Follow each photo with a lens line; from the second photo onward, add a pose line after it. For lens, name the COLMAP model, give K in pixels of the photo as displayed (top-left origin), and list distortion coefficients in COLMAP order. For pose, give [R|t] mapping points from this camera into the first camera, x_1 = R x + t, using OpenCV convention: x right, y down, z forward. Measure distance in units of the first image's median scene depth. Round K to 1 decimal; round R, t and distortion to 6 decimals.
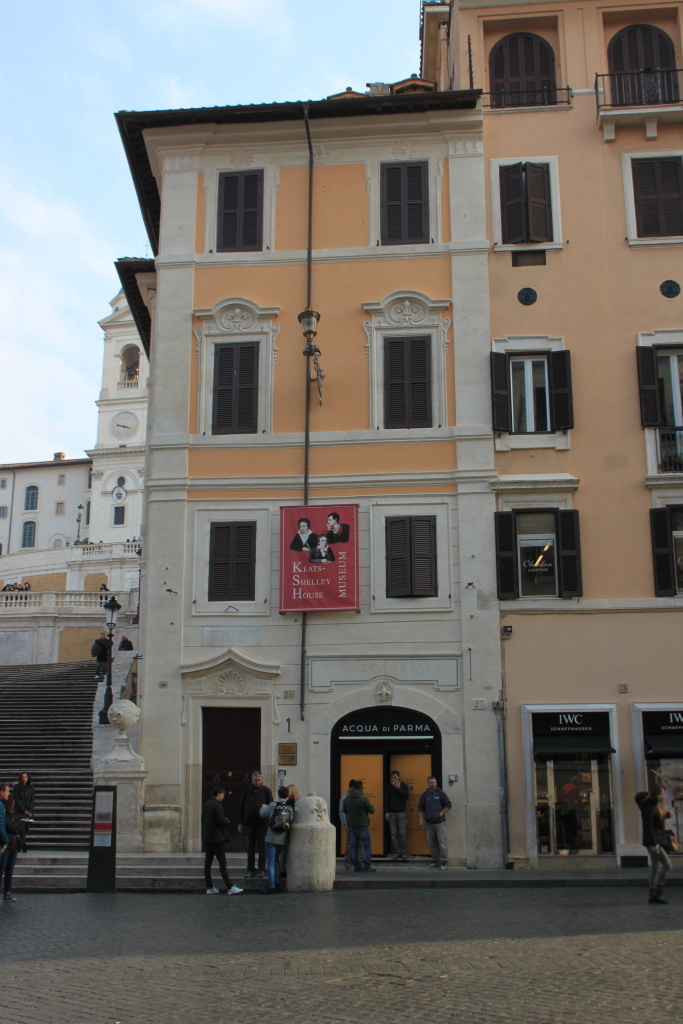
lens RADIAL K [[1378.7, 0, 303.5], [0, 1378.7, 593.9], [0, 0, 1]] dist [-0.016984, 0.000000]
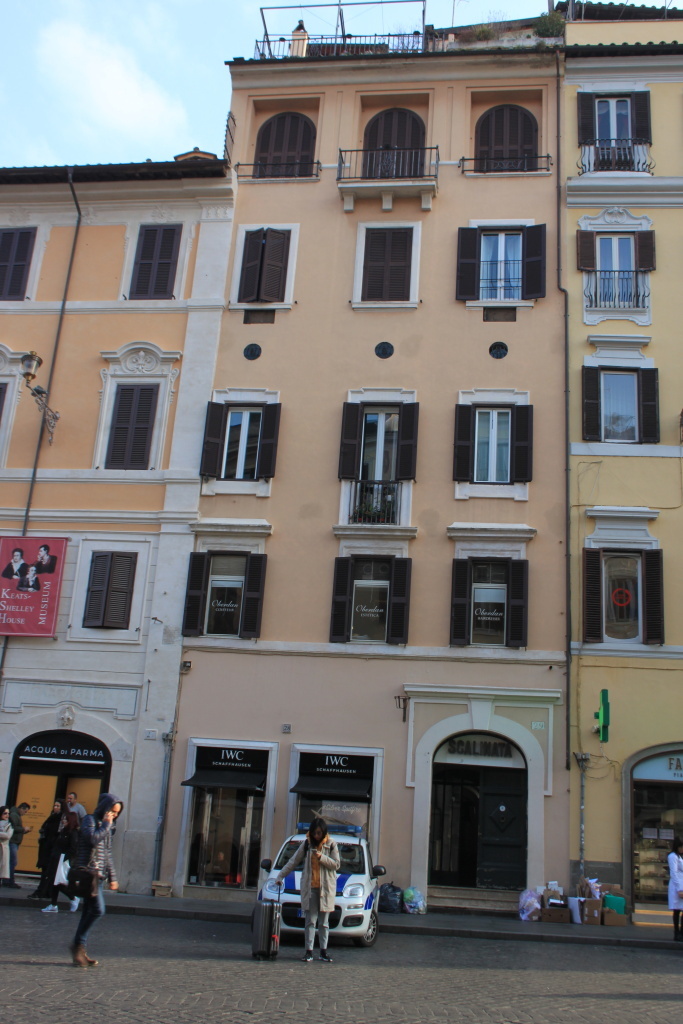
lens RADIAL K [[1371.1, 0, 342.1], [0, 1371.1, 504.8], [0, 0, 1]] dist [-0.055509, 0.000000]
pose [[0.994873, 0.052039, -0.086719, 0.334263], [-0.059818, 0.994174, -0.089661, -0.008383], [0.081548, 0.094389, 0.992190, -0.031340]]
